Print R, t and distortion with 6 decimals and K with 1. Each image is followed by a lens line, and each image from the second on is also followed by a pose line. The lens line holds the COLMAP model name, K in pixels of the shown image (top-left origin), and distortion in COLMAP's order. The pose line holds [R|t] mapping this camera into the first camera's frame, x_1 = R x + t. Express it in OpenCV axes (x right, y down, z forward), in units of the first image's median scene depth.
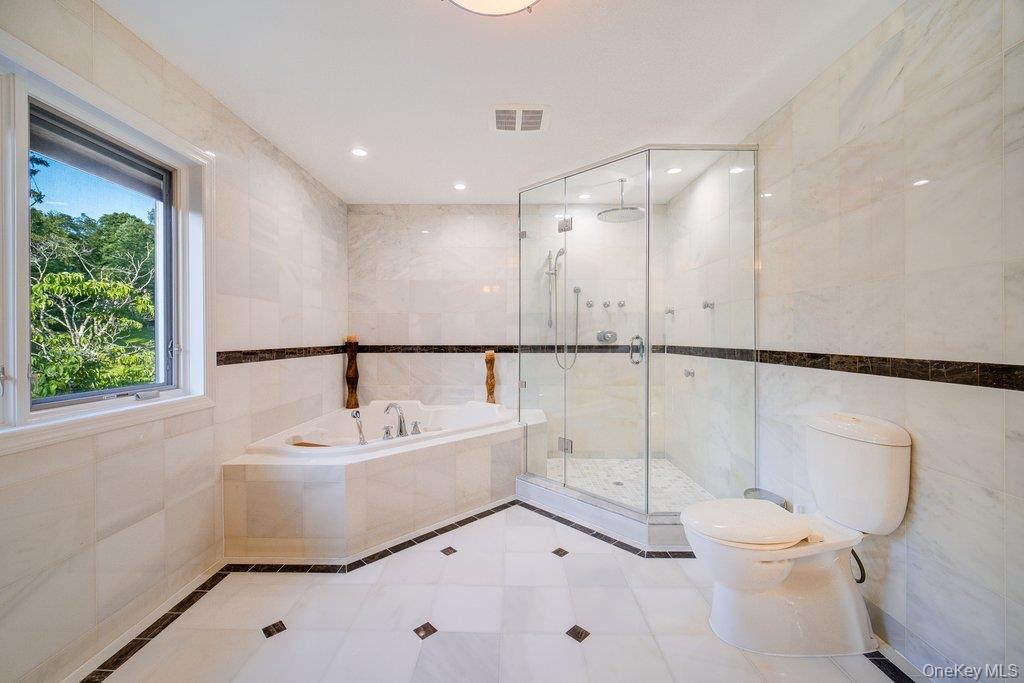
lens RADIAL K [[412.0, 0, 507.0], [0, 412.0, 338.4], [0, 0, 1]] dist [-0.000007, -0.000110]
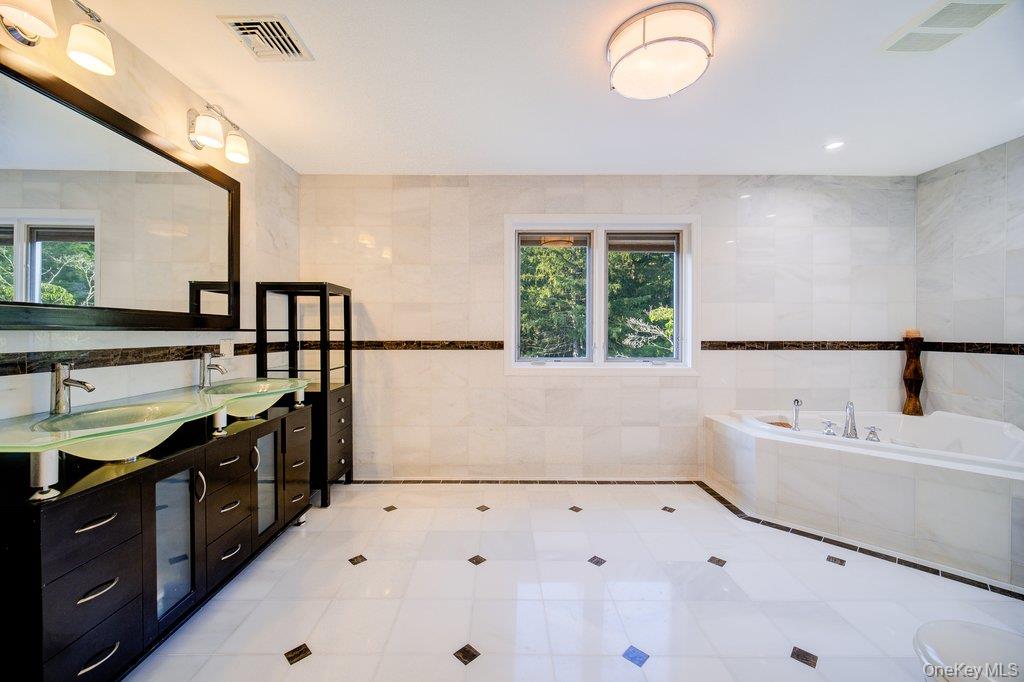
lens RADIAL K [[412.0, 0, 507.0], [0, 412.0, 337.9], [0, 0, 1]] dist [-0.000007, -0.000110]
pose [[0.017857, 0.013207, -0.999753, 0.638592], [-0.005121, 0.999901, 0.013118, 0.003597], [0.999827, 0.004886, 0.017923, 0.197059]]
